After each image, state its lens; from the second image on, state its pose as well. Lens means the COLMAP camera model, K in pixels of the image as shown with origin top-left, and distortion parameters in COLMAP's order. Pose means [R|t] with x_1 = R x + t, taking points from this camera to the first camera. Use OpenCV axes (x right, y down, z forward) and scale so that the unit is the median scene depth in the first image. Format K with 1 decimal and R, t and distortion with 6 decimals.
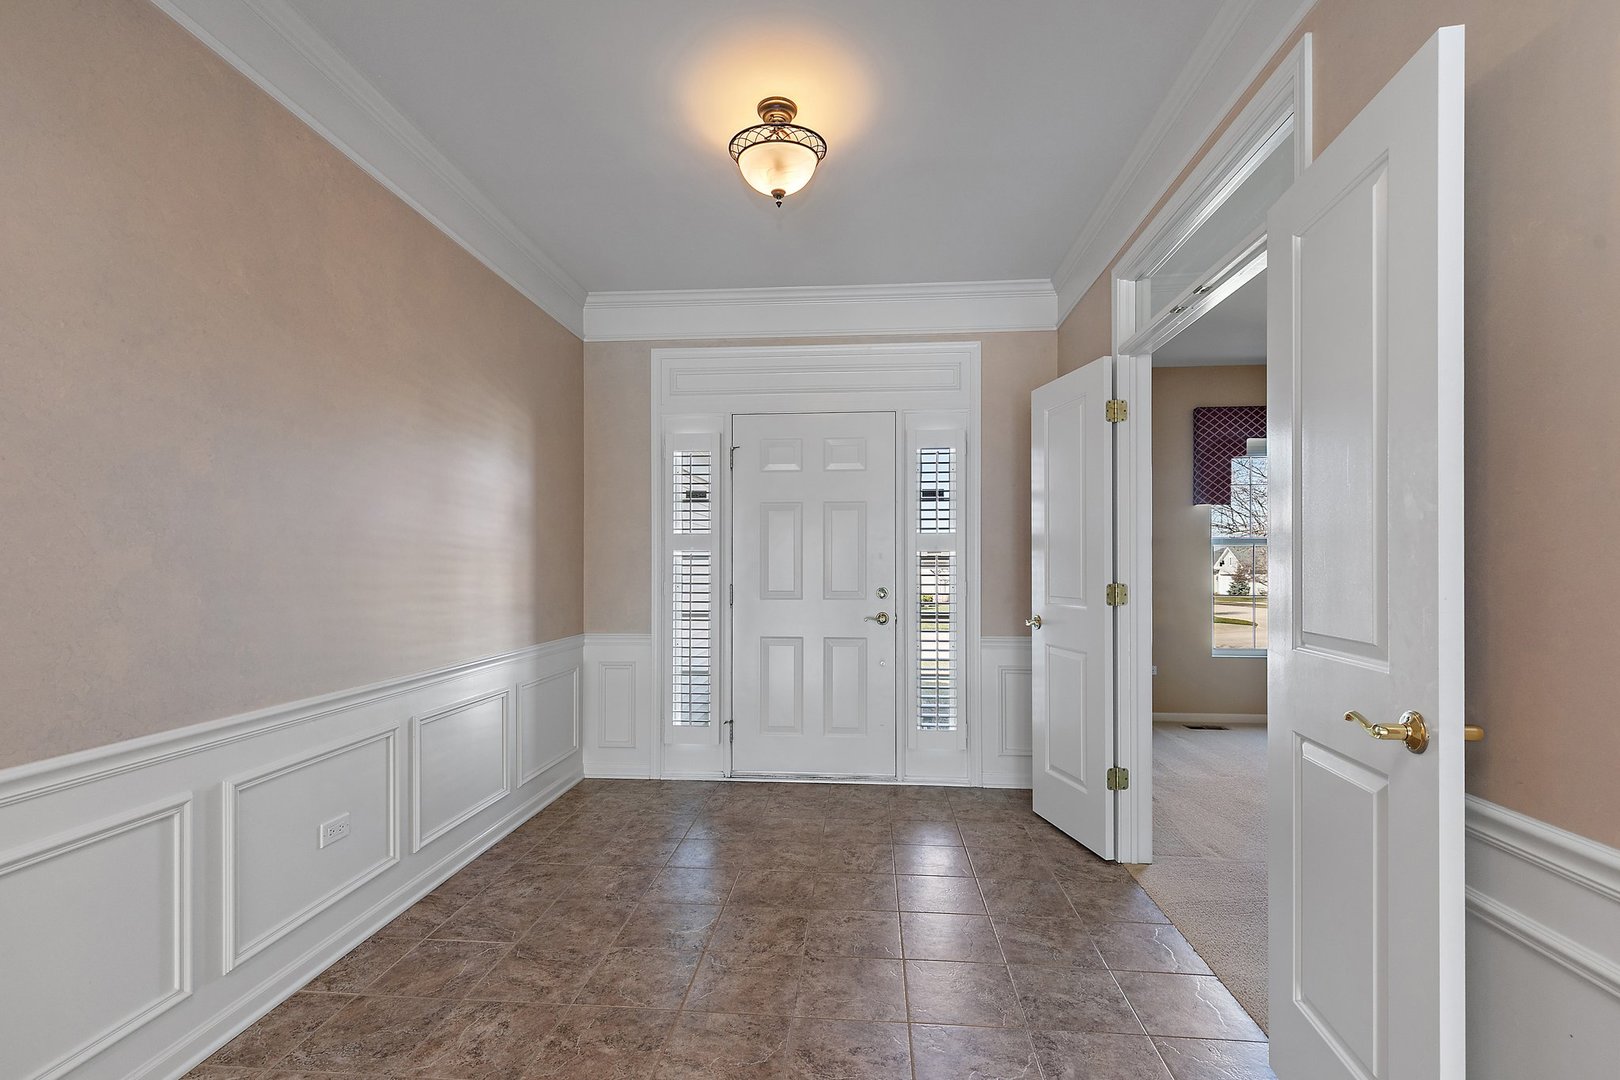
lens RADIAL K [[741.9, 0, 805.7], [0, 741.9, 565.9], [0, 0, 1]] dist [0.002476, 0.000114]
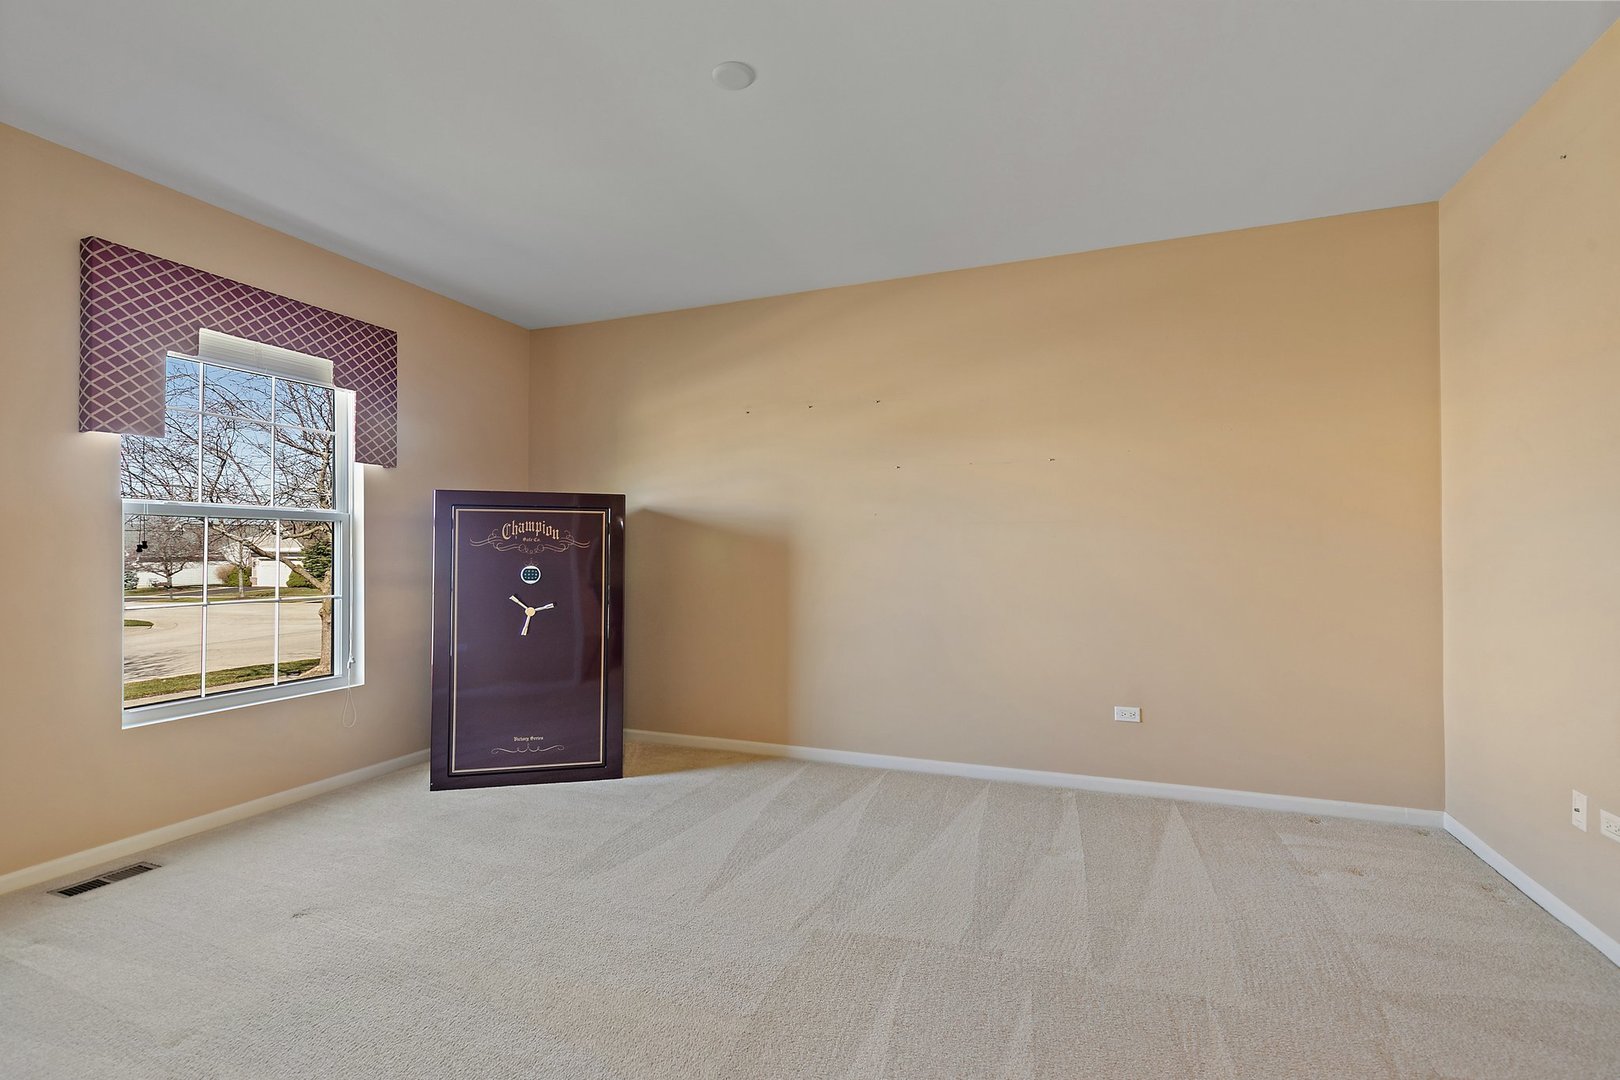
lens RADIAL K [[730.5, 0, 801.7], [0, 730.5, 551.4], [0, 0, 1]] dist [0.004203, 0.000139]
pose [[0.286710, 0.006386, 0.957996, 0.150519], [-0.005134, 0.999974, -0.005129, -0.002288], [-0.958004, -0.003447, 0.286736, 0.310913]]
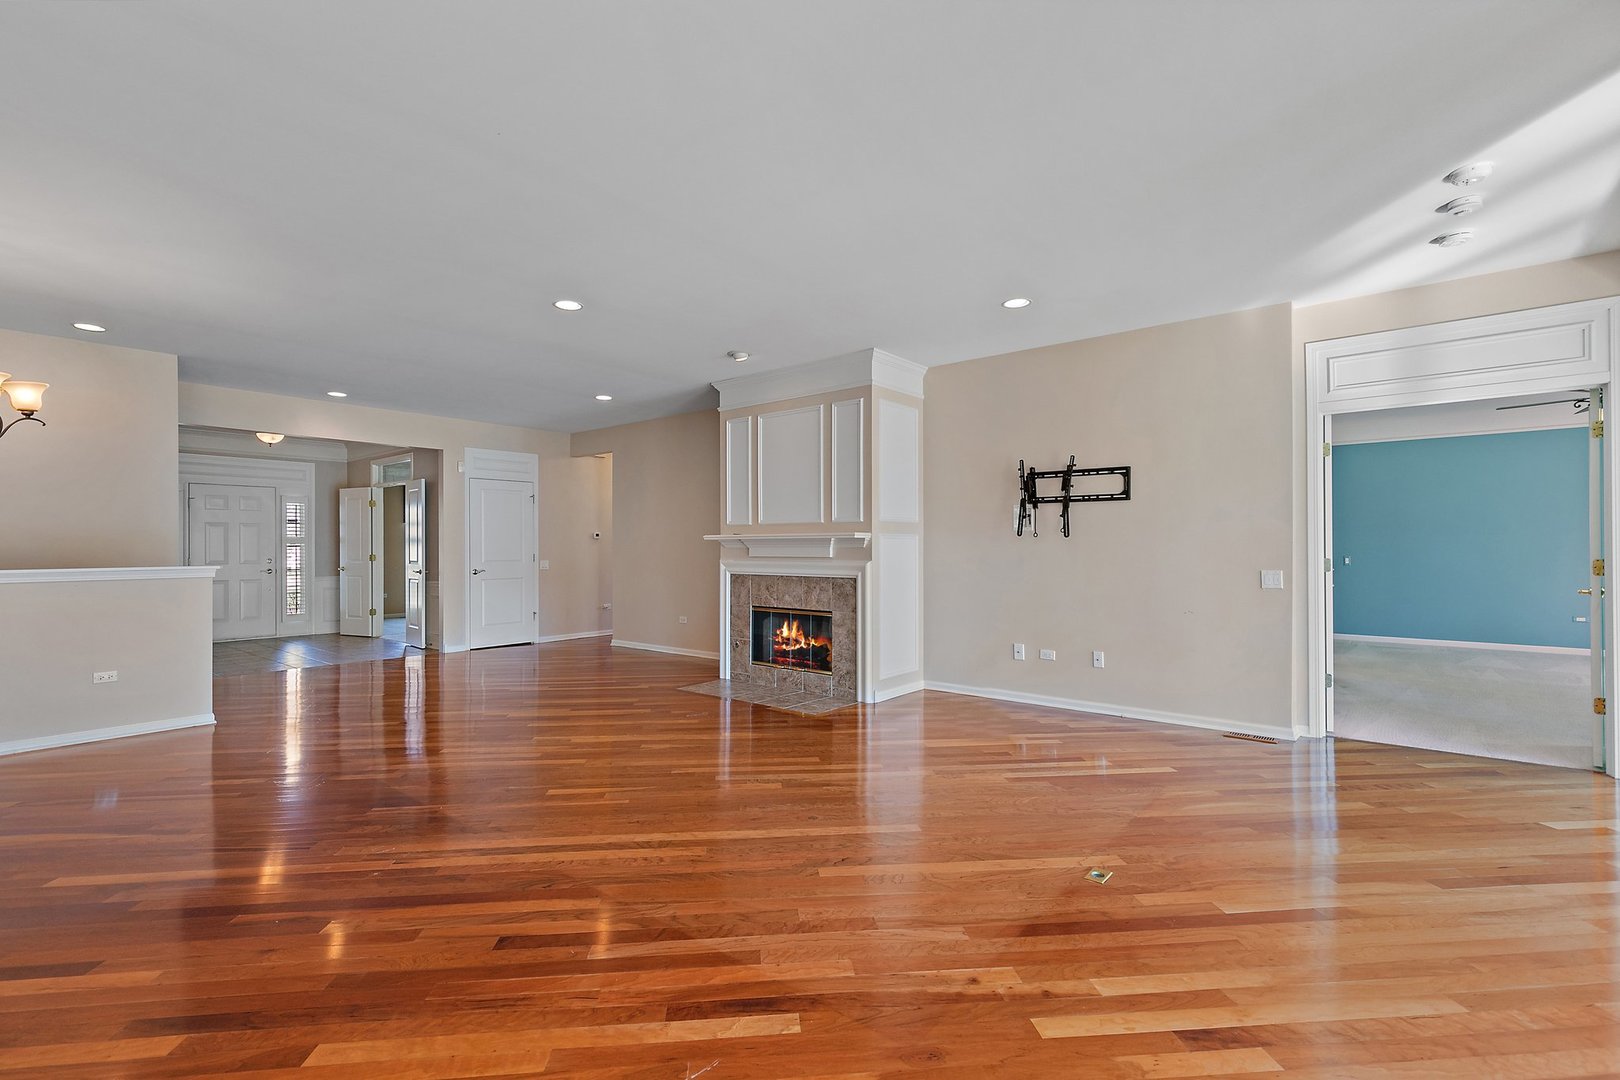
lens RADIAL K [[729.9, 0, 810.0], [0, 729.9, 540.0], [0, 0, 1]] dist [-0.000249, 0.000022]
pose [[0.576460, 0.004573, 0.817113, -0.848595], [0.004920, 0.999947, -0.009068, -0.001528], [-0.817111, 0.009248, 0.576407, -1.880479]]
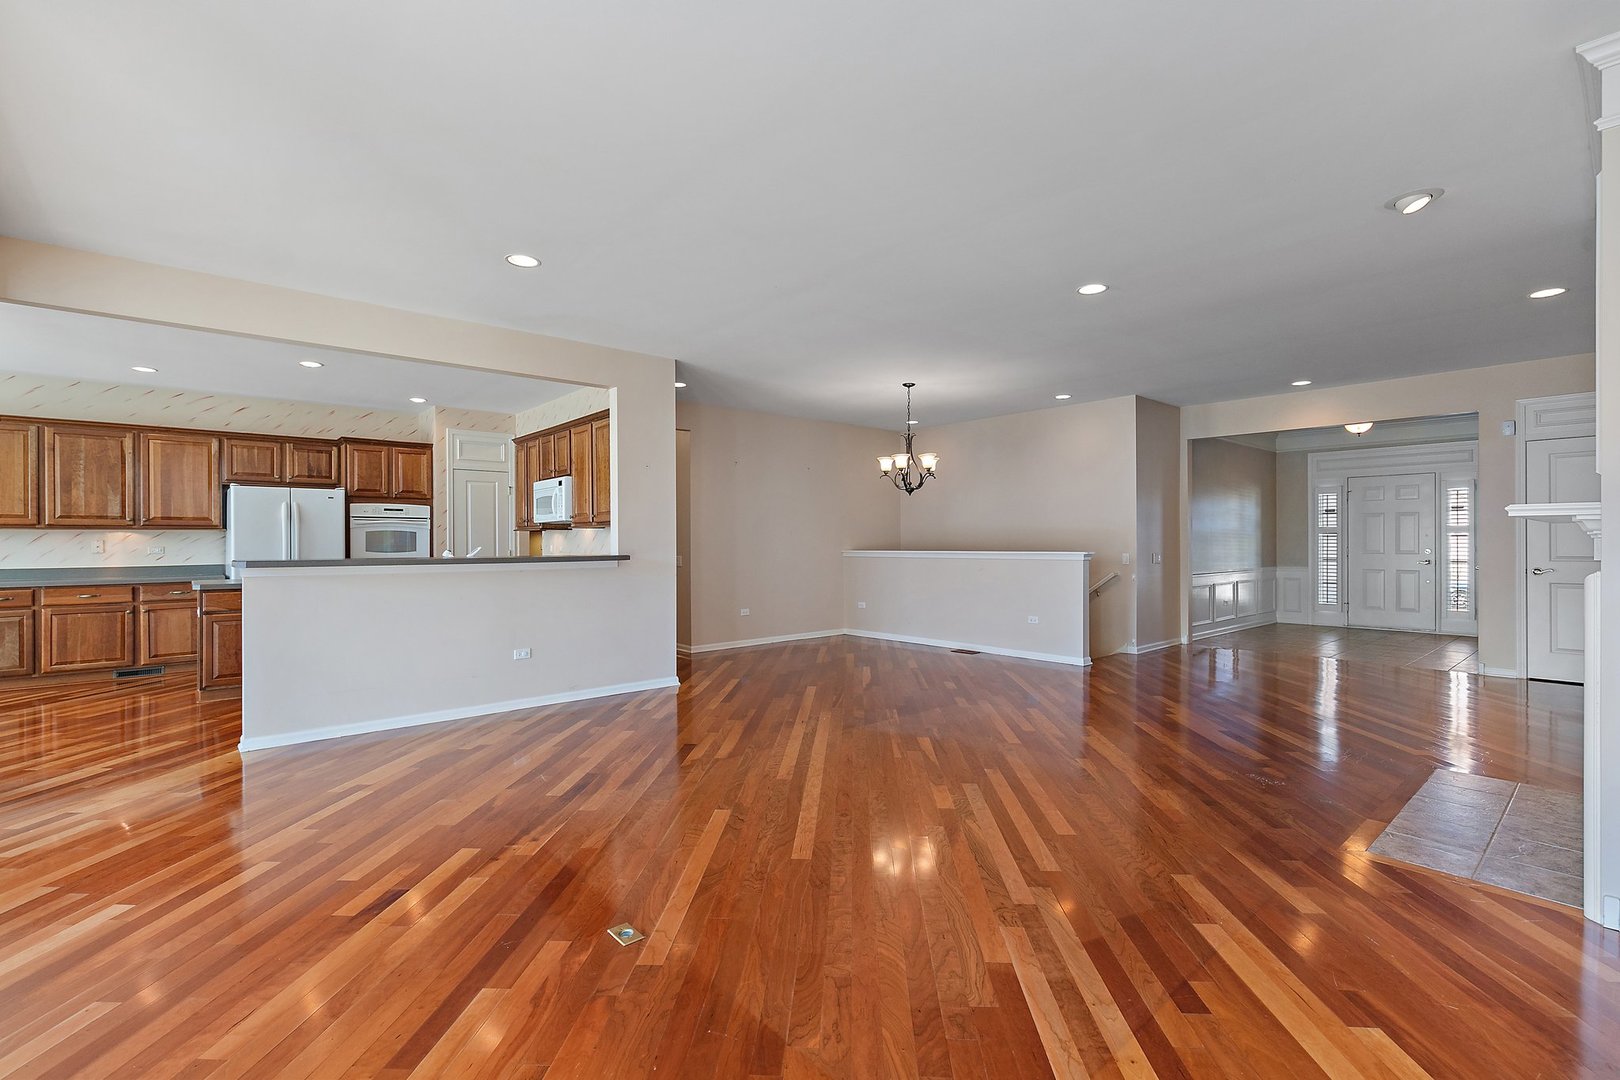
lens RADIAL K [[720.8, 0, 804.5], [0, 720.8, 543.5], [0, 0, 1]] dist [0.001623, 0.000056]
pose [[0.713784, -0.000571, -0.700366, 0.294551], [0.003597, 0.999989, 0.002851, -0.000839], [0.700357, -0.004554, 0.713778, -2.001950]]
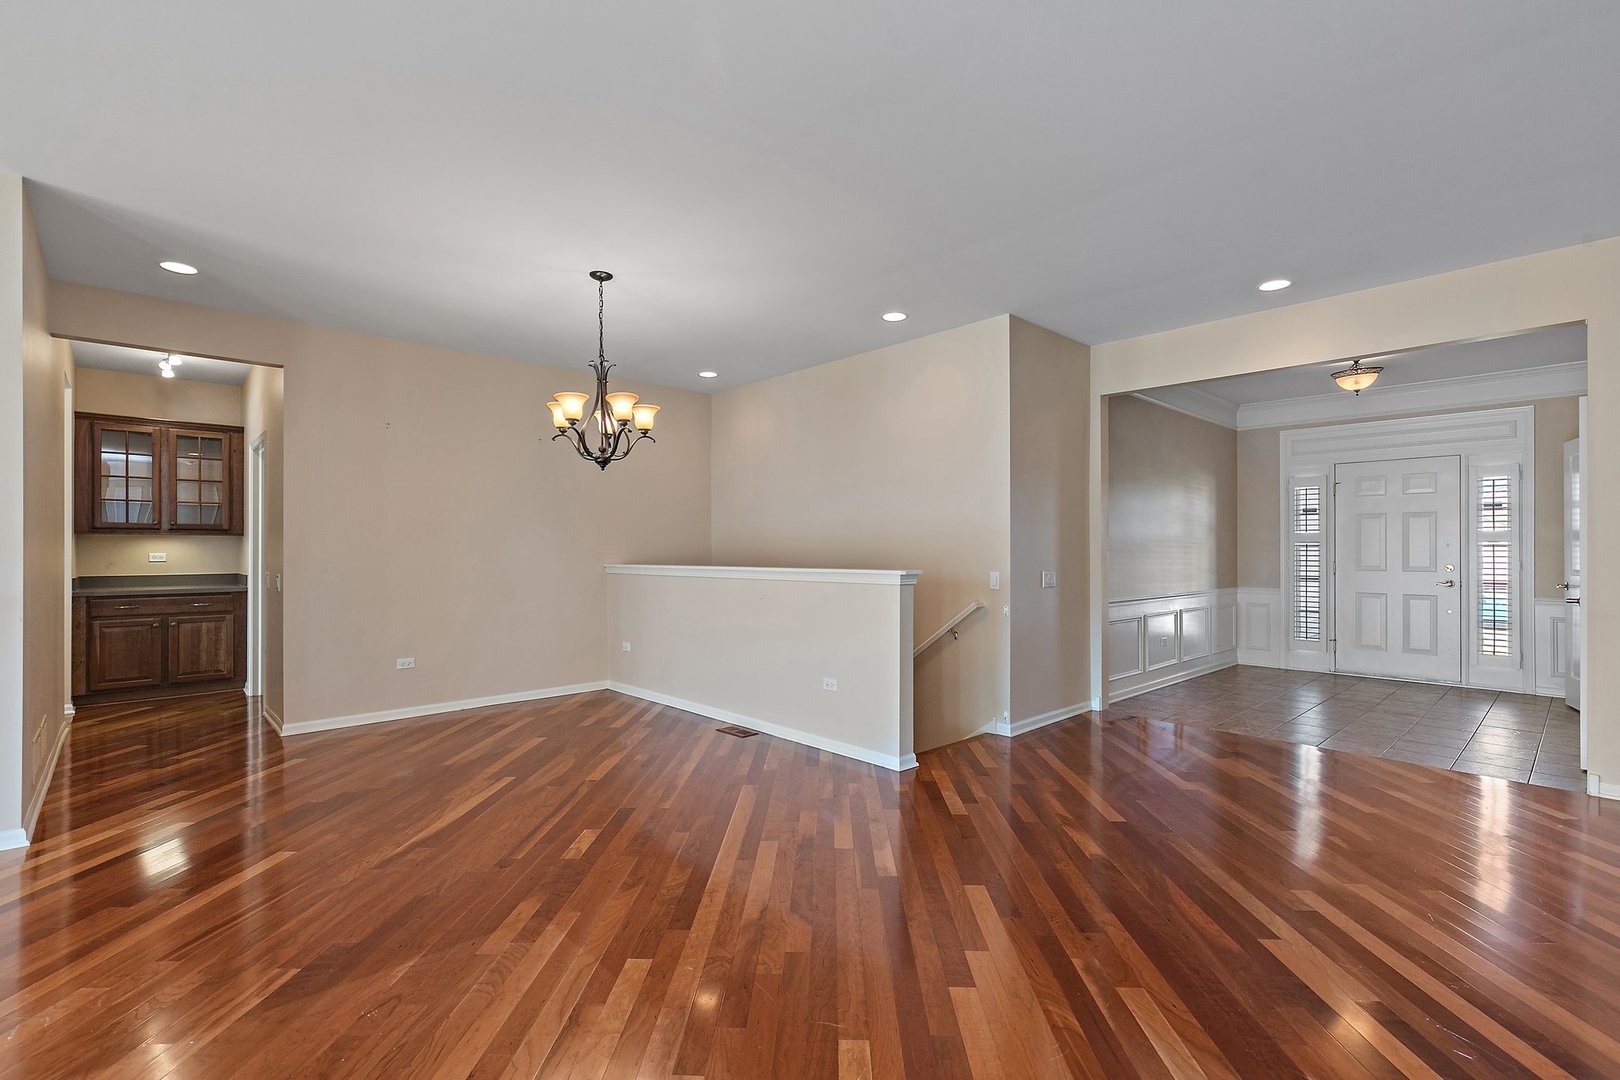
lens RADIAL K [[730.5, 0, 801.7], [0, 730.5, 551.4], [0, 0, 1]] dist [0.004203, 0.000139]
pose [[0.738663, 0.000284, -0.674075, 0.138003], [-0.000050, 1.000000, 0.000366, 0.000524], [0.674075, -0.000237, 0.738663, -1.146294]]
